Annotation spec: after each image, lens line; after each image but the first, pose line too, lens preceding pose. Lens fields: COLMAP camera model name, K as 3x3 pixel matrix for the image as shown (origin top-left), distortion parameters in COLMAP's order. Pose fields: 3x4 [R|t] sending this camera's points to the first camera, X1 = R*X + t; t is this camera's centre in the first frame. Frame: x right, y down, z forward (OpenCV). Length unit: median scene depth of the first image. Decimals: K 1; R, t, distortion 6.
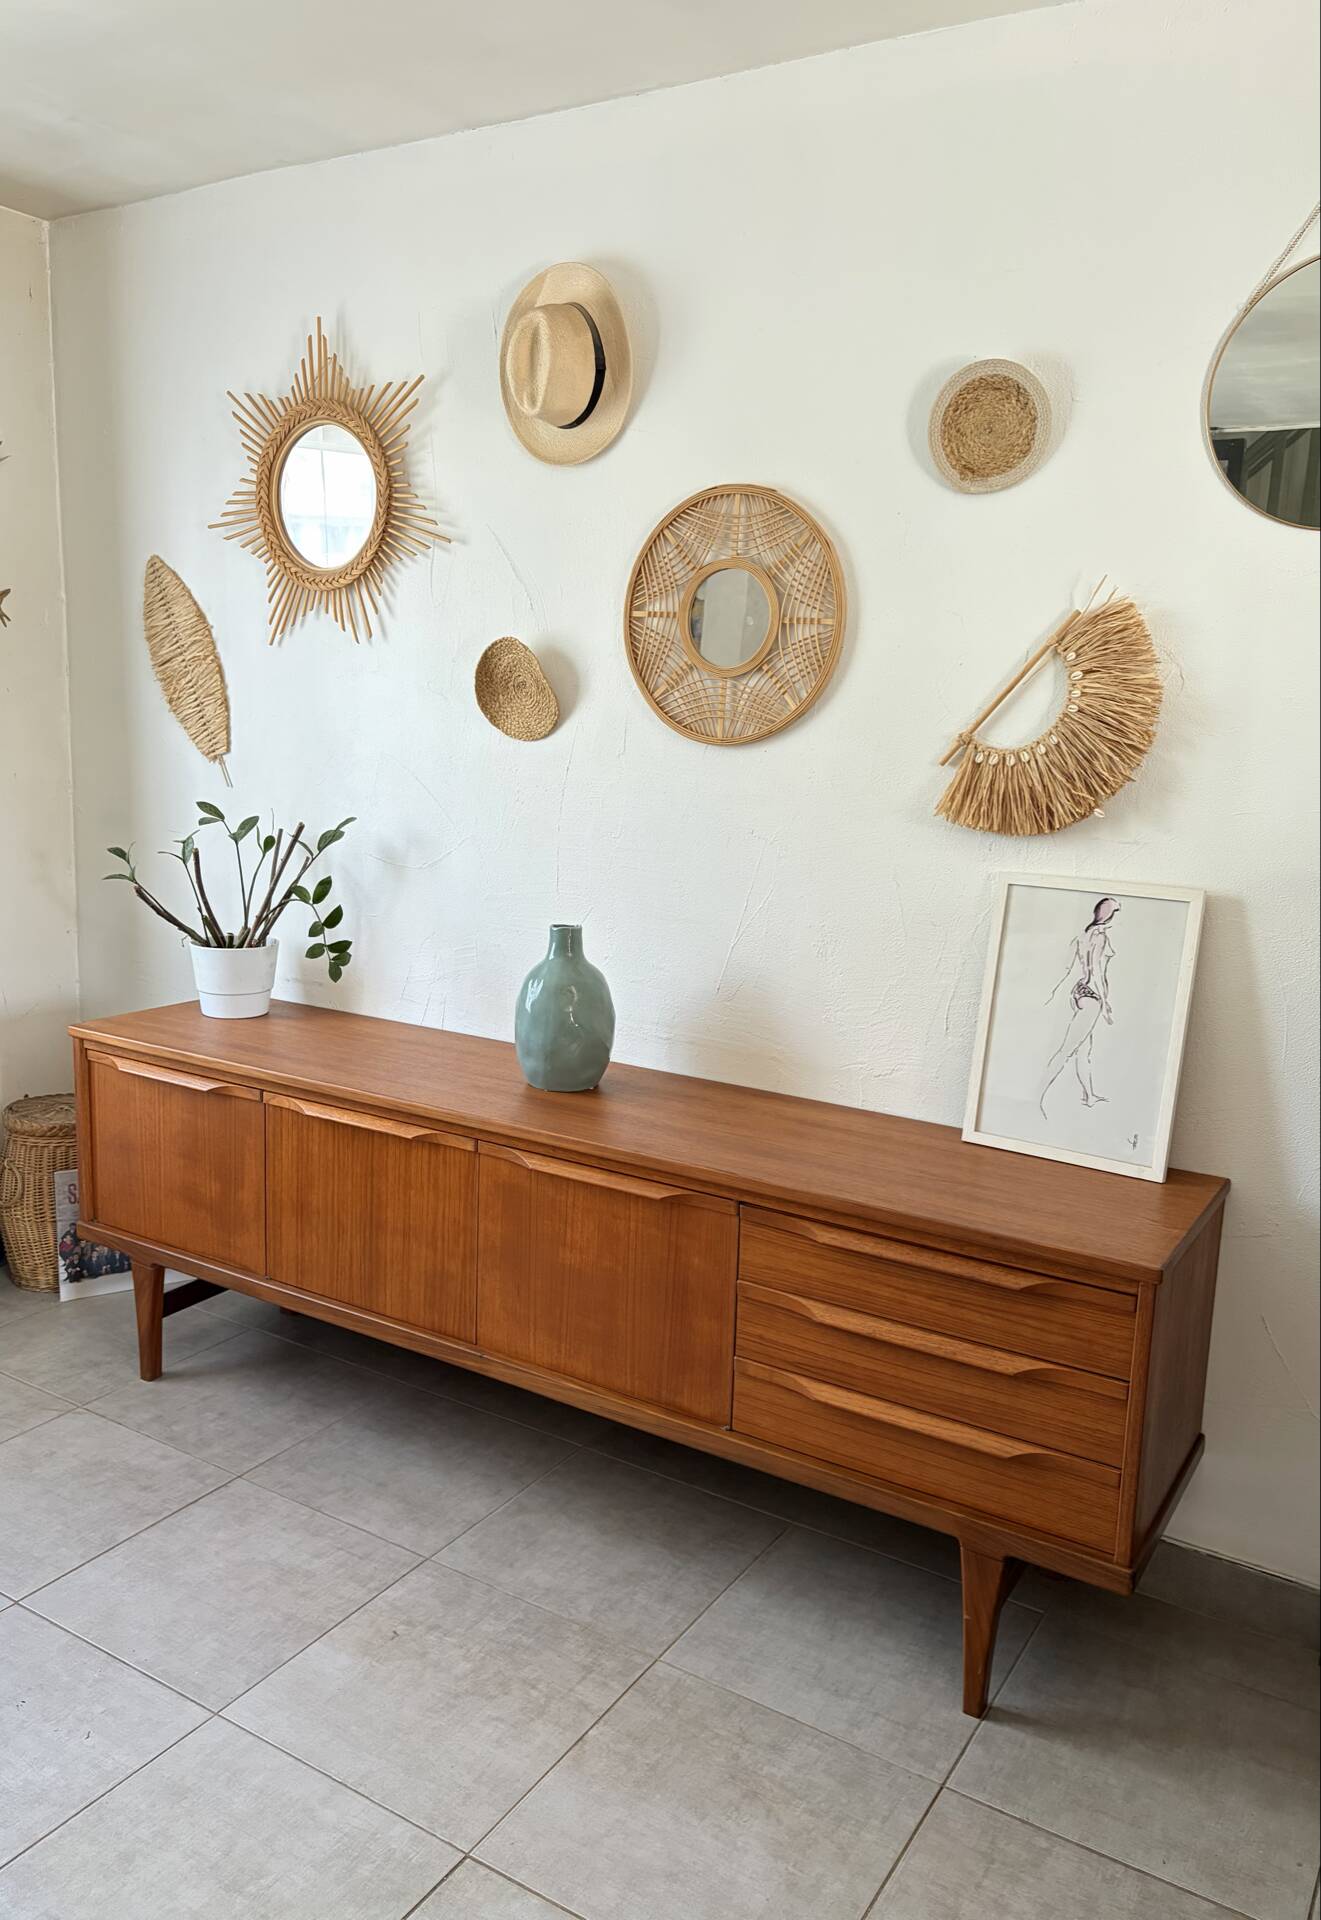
lens RADIAL K [[1453.3, 0, 649.8], [0, 1453.3, 966.6], [0, 0, 1]] dist [0.044584, -0.049613]
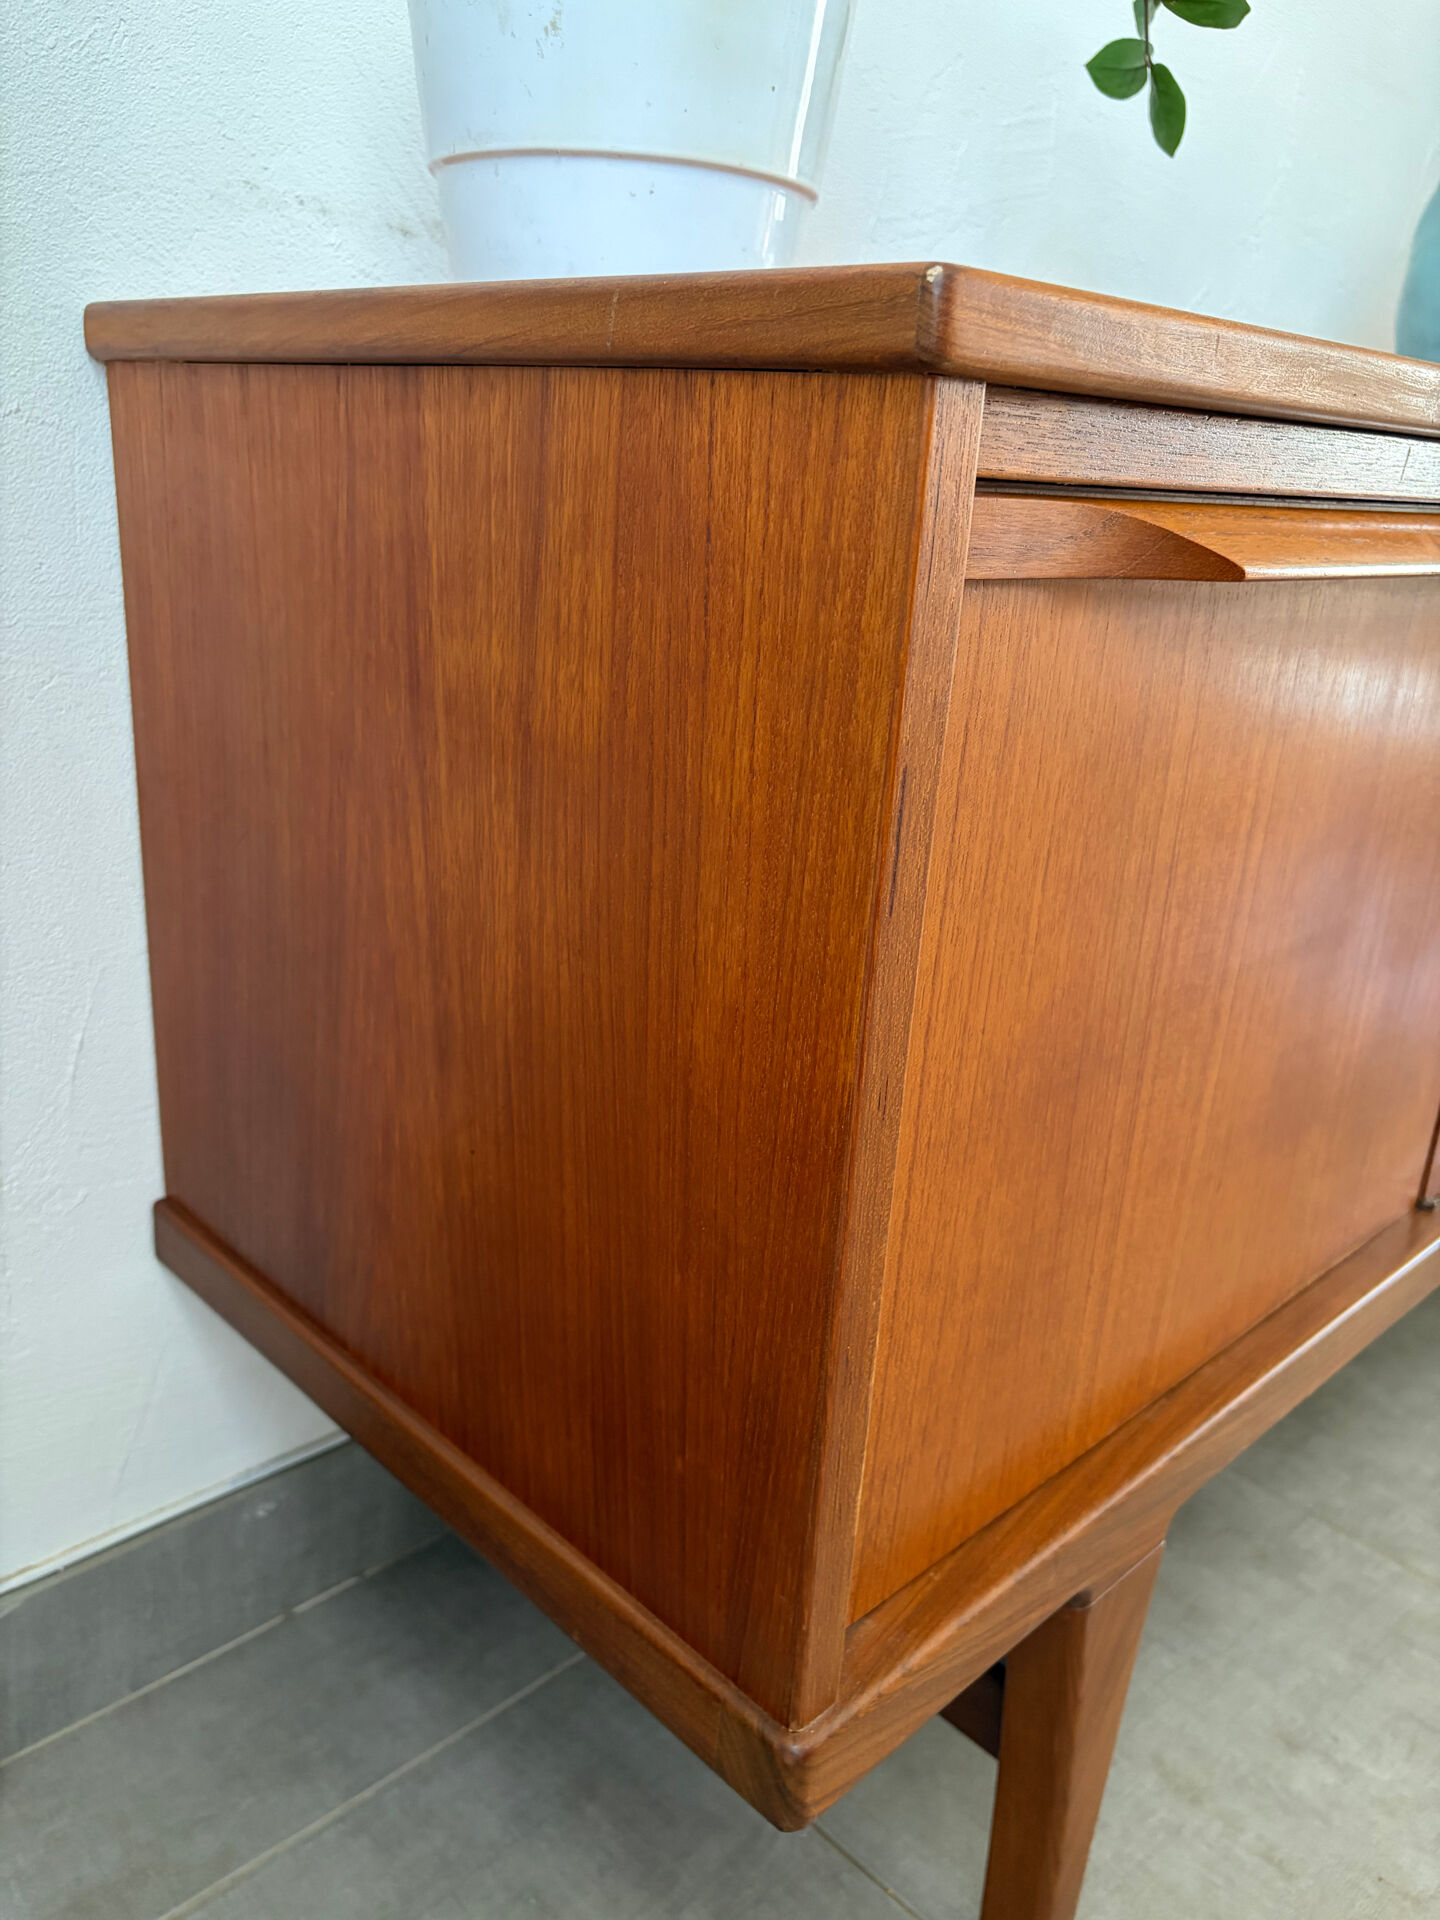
lens RADIAL K [[1456.0, 0, 707.2], [0, 1456.0, 979.3], [0, 0, 1]] dist [0.047828, -0.054215]
pose [[0.248098, -0.341391, 0.906587, -0.616449], [0.129265, 0.939144, 0.318276, 0.063718], [-0.960072, 0.038226, 0.277129, 1.182218]]
